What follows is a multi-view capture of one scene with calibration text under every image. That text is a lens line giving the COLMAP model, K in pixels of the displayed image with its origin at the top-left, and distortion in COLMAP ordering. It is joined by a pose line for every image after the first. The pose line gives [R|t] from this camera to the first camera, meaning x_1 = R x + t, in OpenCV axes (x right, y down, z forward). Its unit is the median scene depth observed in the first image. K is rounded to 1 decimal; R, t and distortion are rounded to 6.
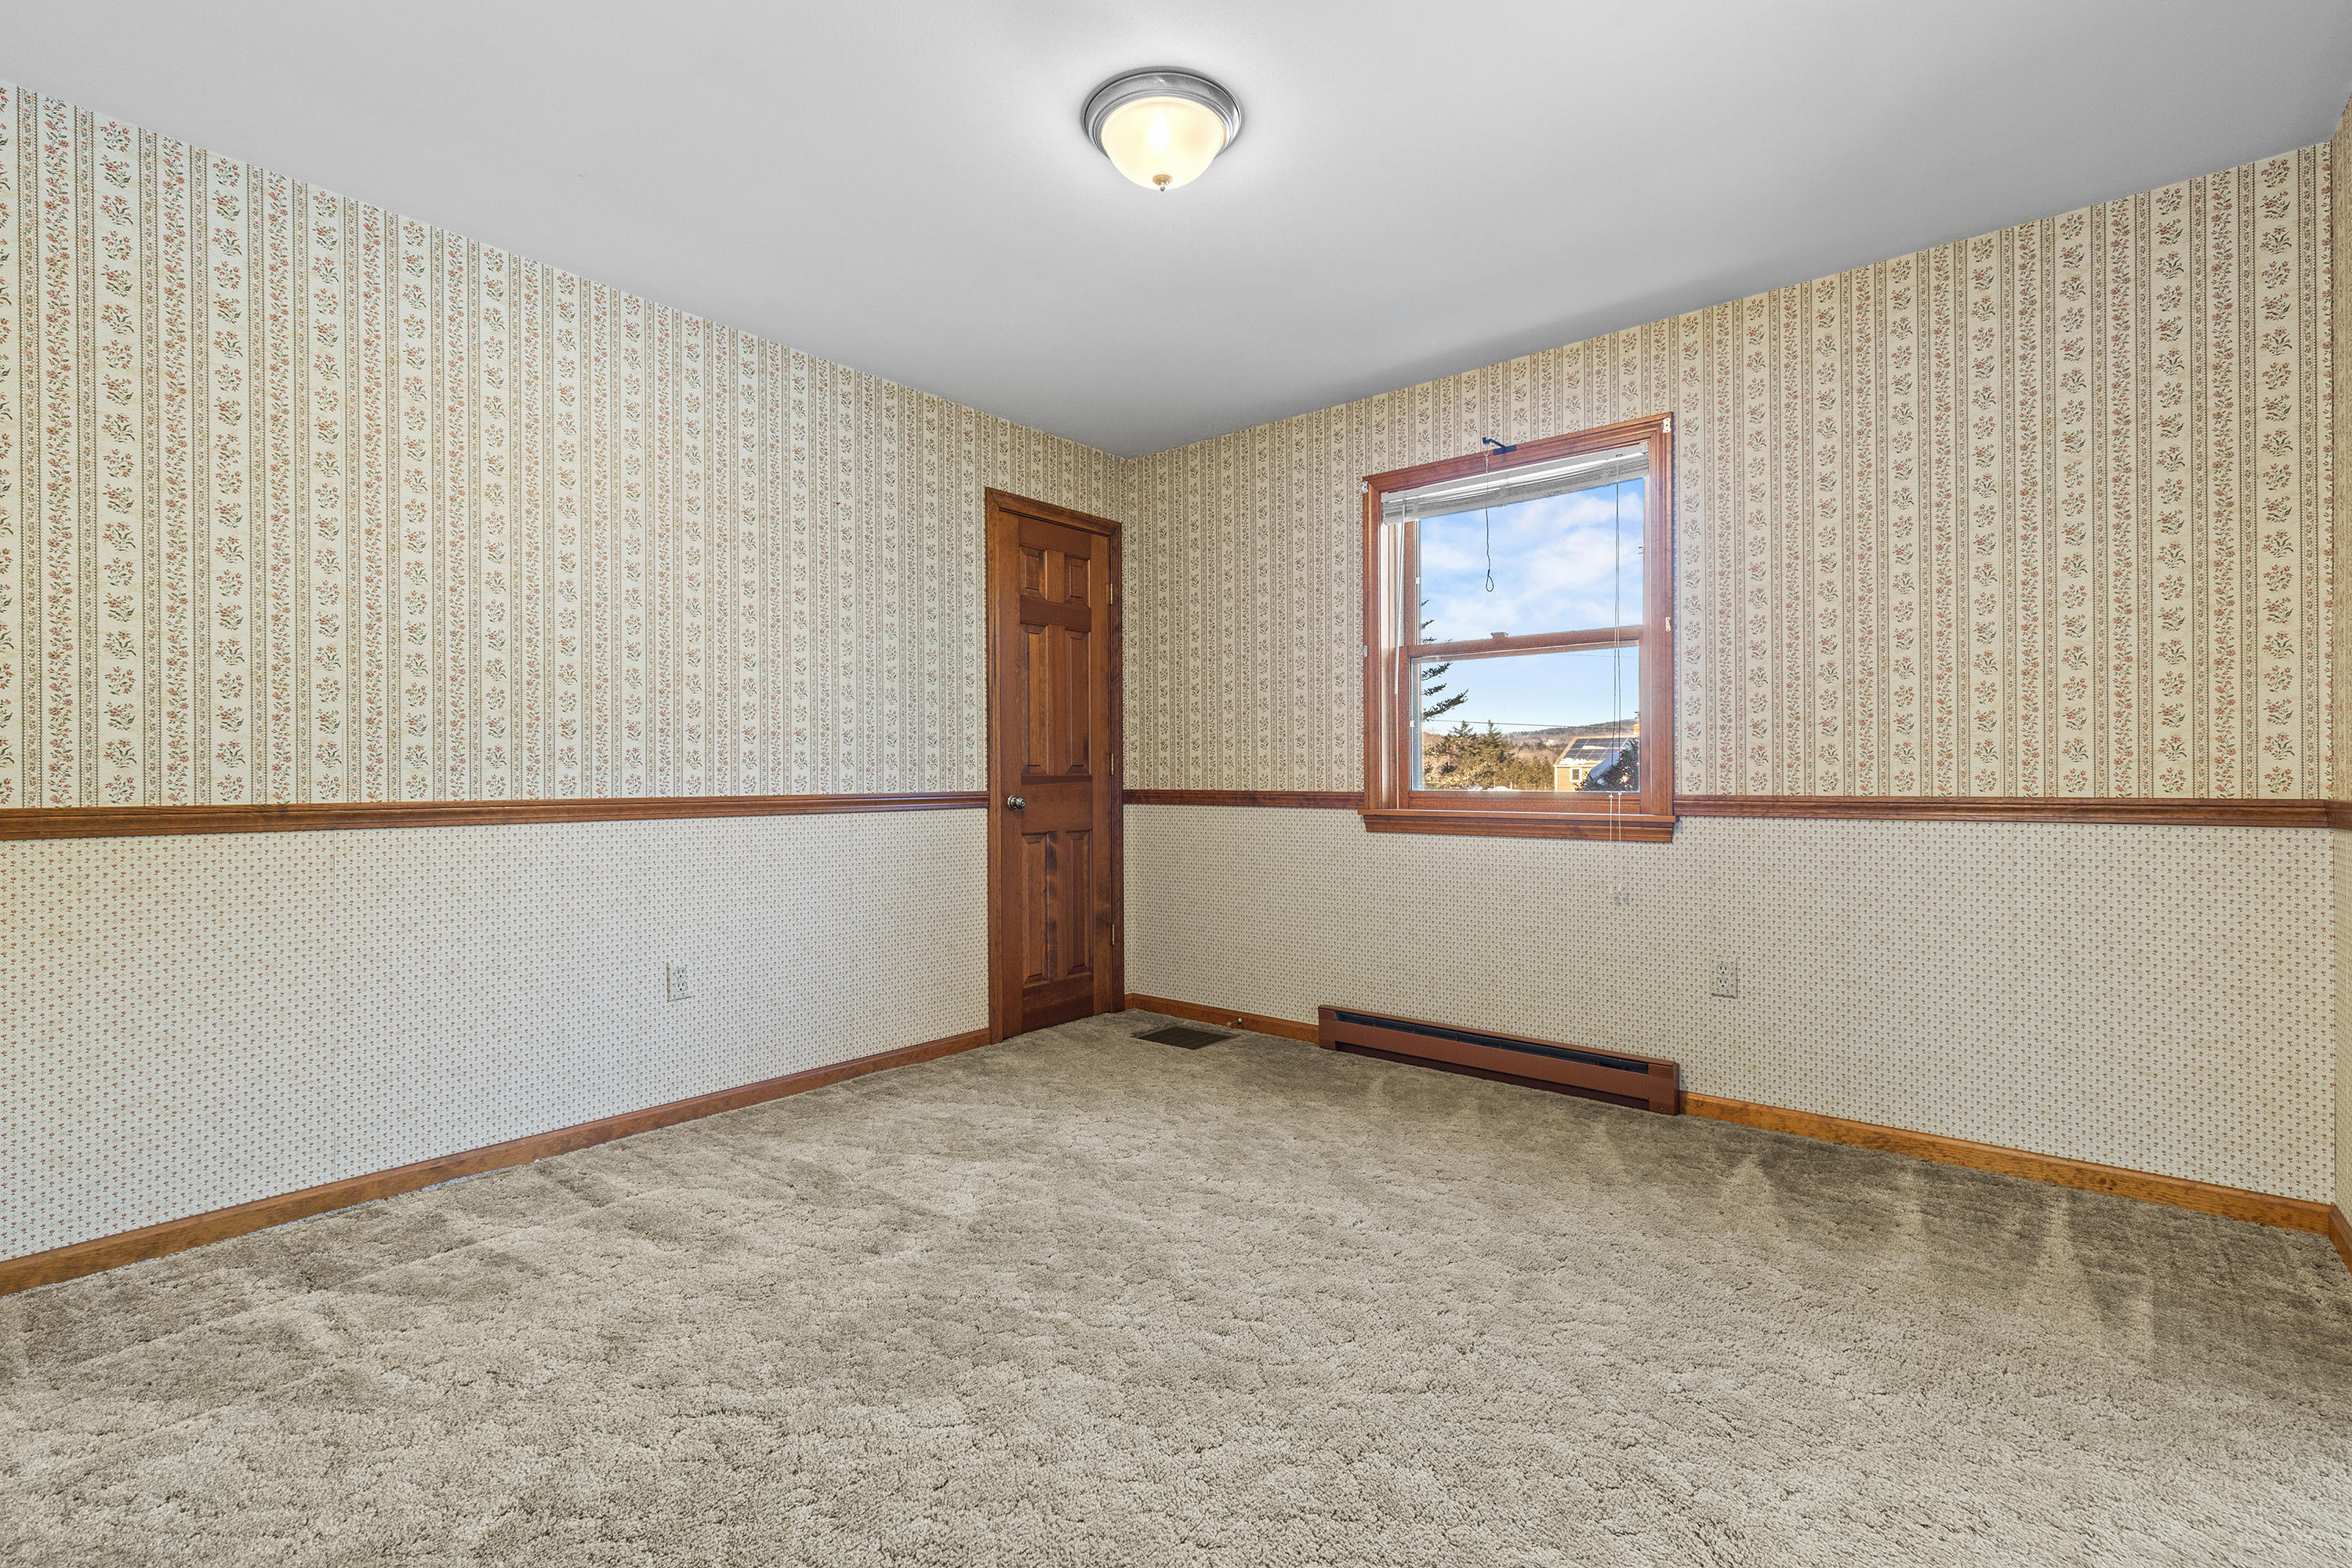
lens RADIAL K [[1053.4, 0, 1142.3], [0, 1053.4, 770.0], [0, 0, 1]] dist [0.001470, 0.000045]
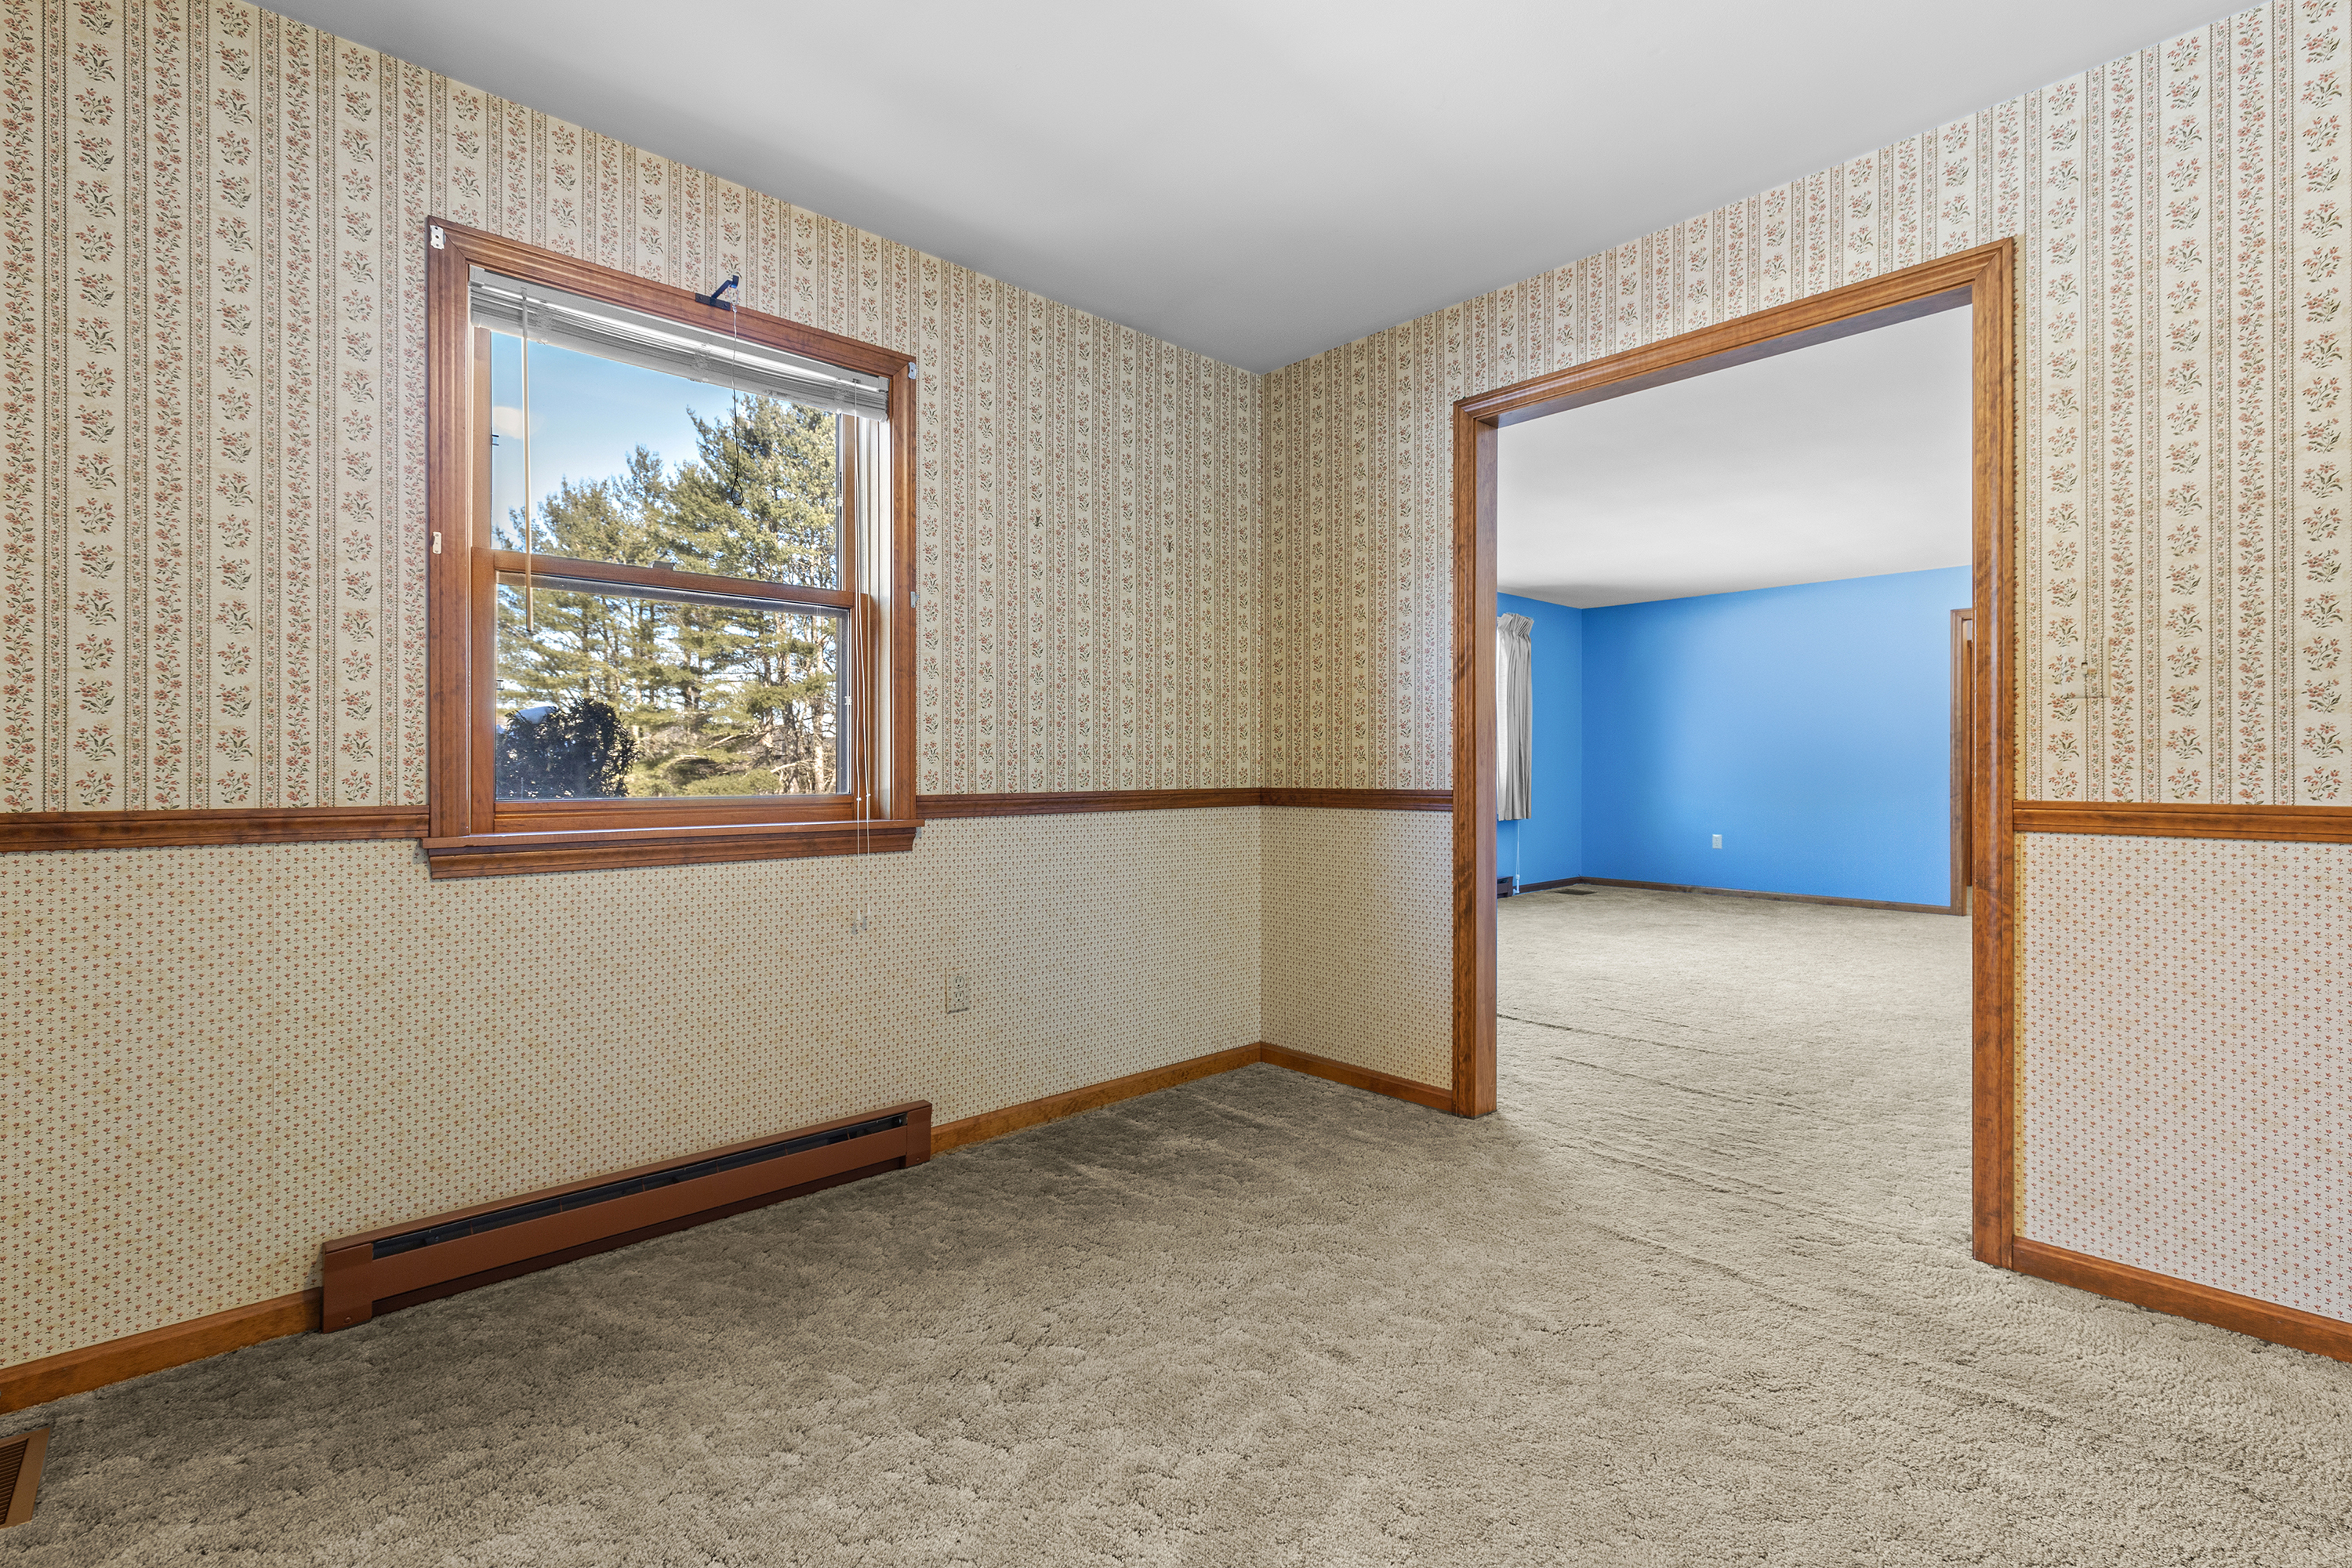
lens RADIAL K [[1053.4, 0, 1161.1], [0, 1053.4, 768.9], [0, 0, 1]] dist [0.001470, 0.000045]
pose [[0.111739, 0.007878, 0.993706, -0.314471], [0.001244, 0.999967, -0.008067, 0.008218], [-0.993737, 0.002137, 0.111726, 0.646013]]
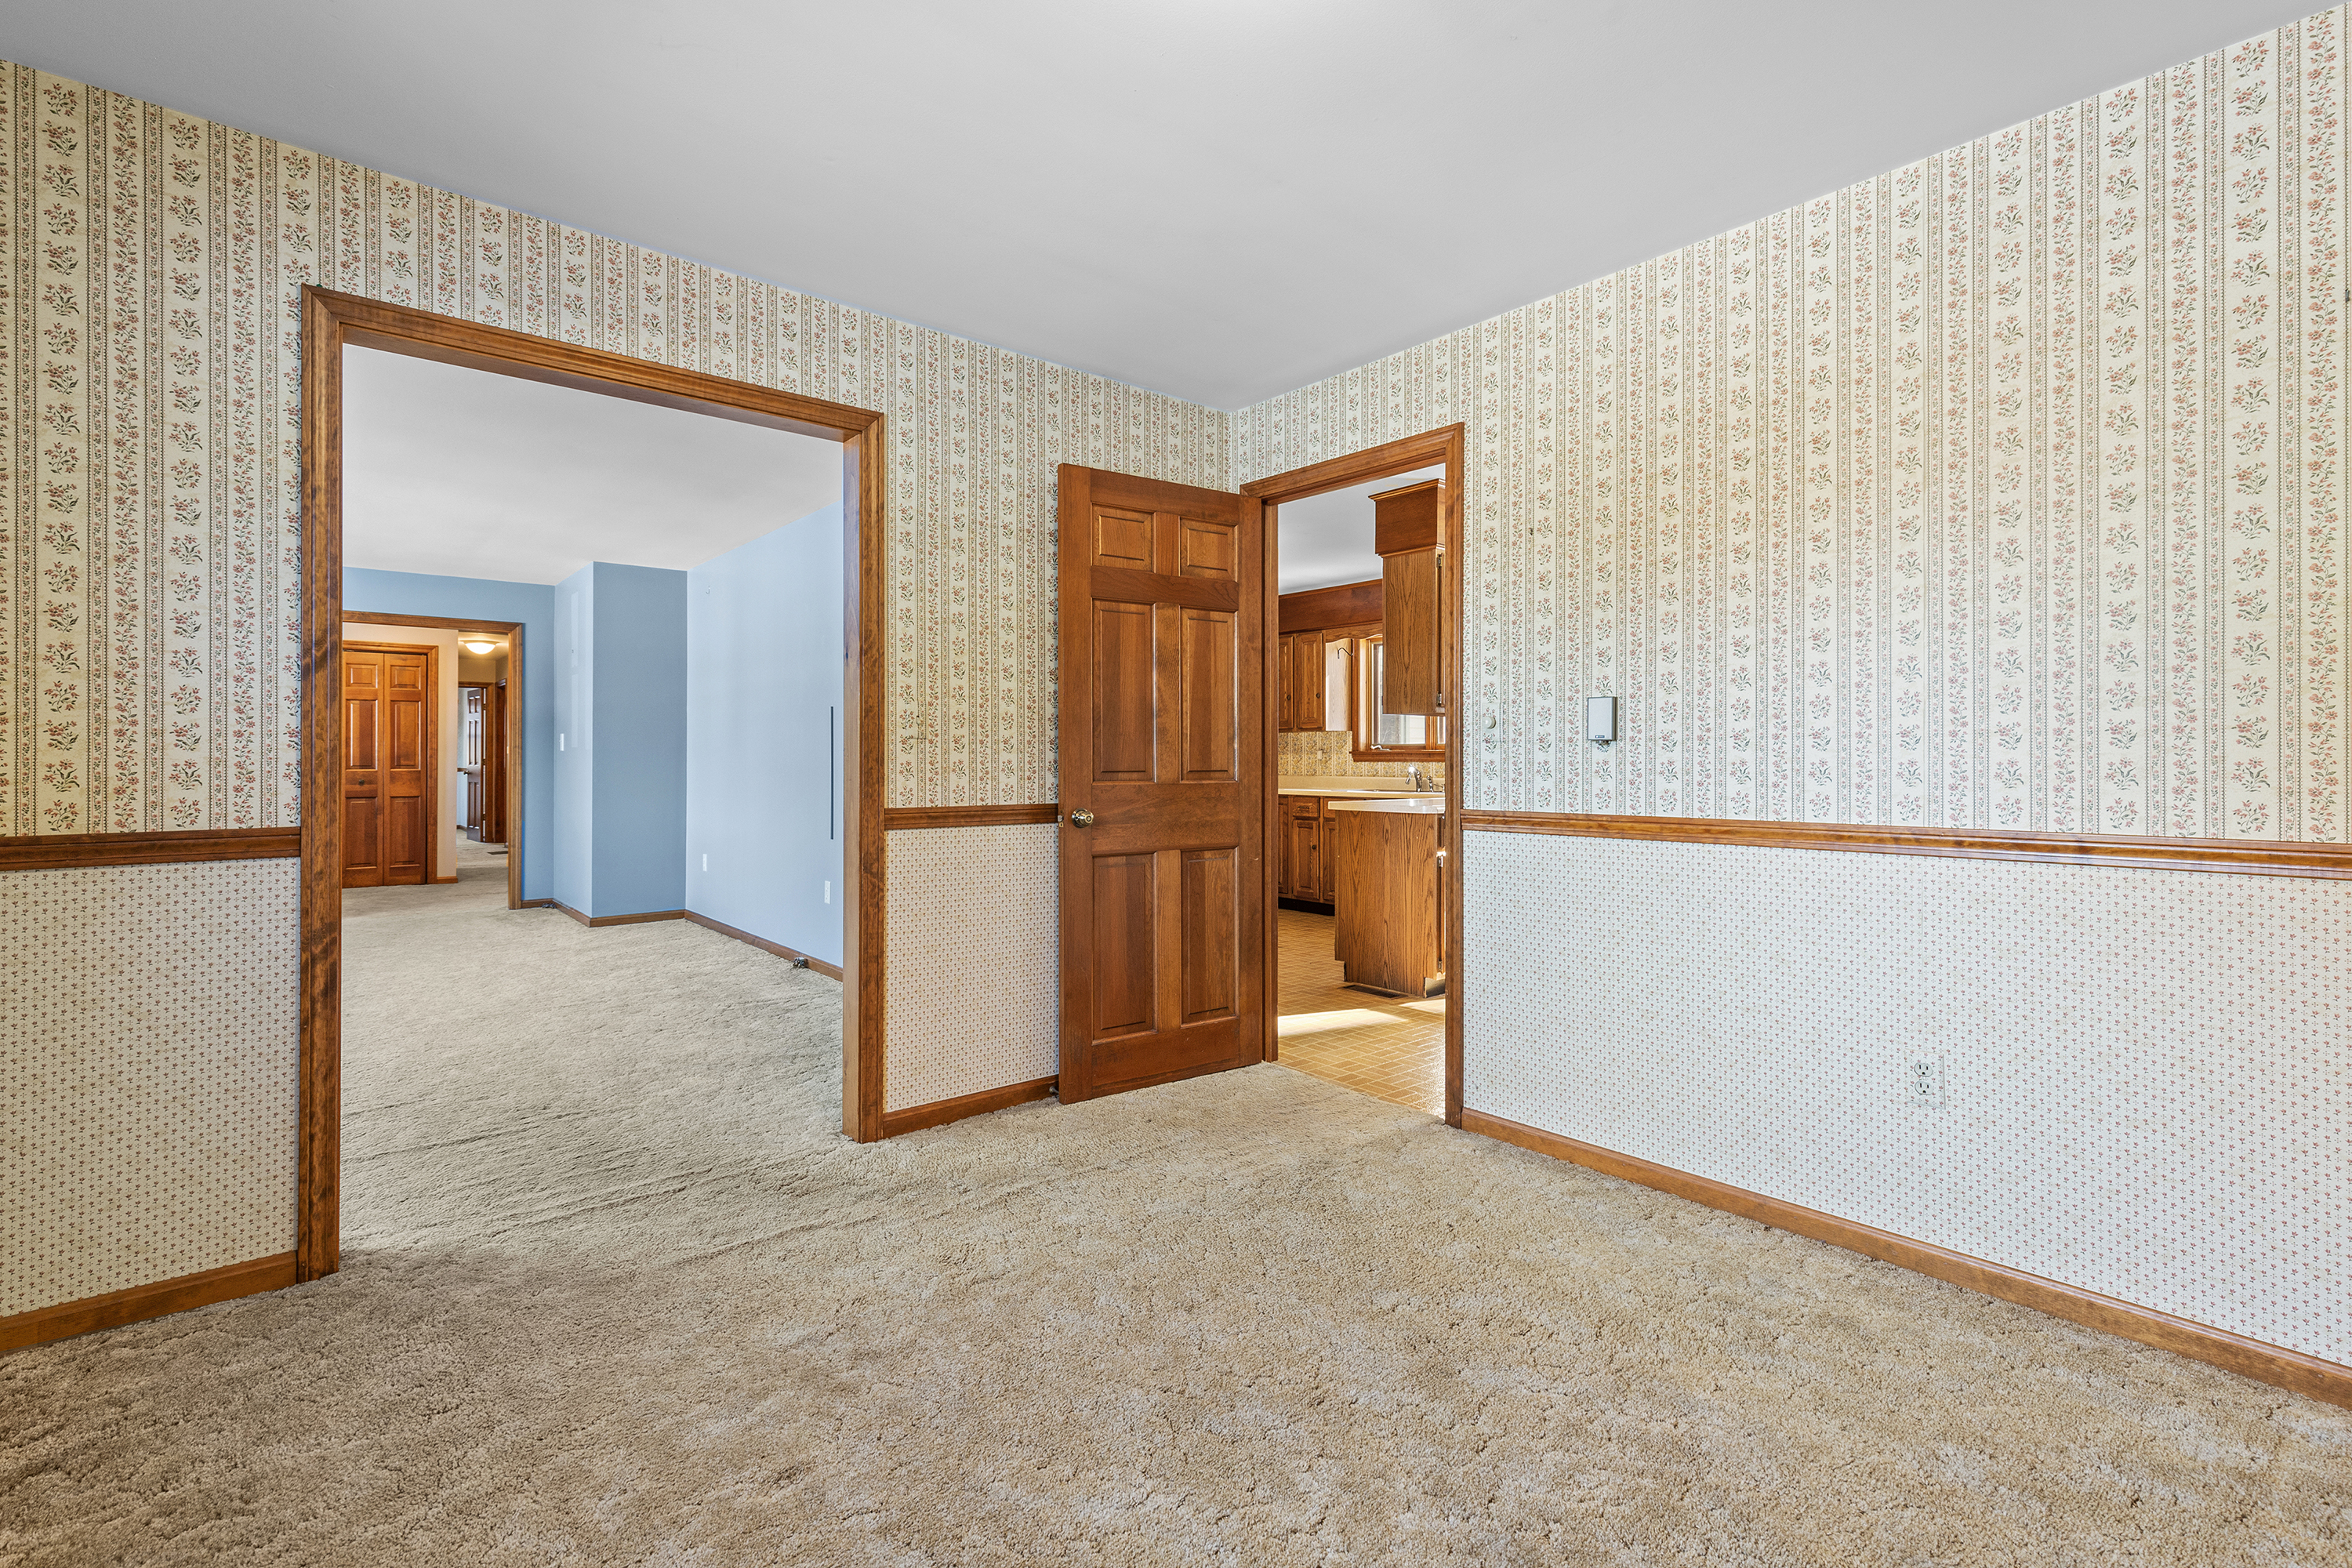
lens RADIAL K [[1053.4, 0, 1188.1], [0, 1053.4, 756.7], [0, 0, 1]] dist [0.001470, 0.000045]
pose [[-0.989591, 0.008388, 0.143667, -0.021360], [0.008204, 0.999965, -0.001872, -0.017589], [-0.143677, -0.000674, -0.989624, 1.056050]]
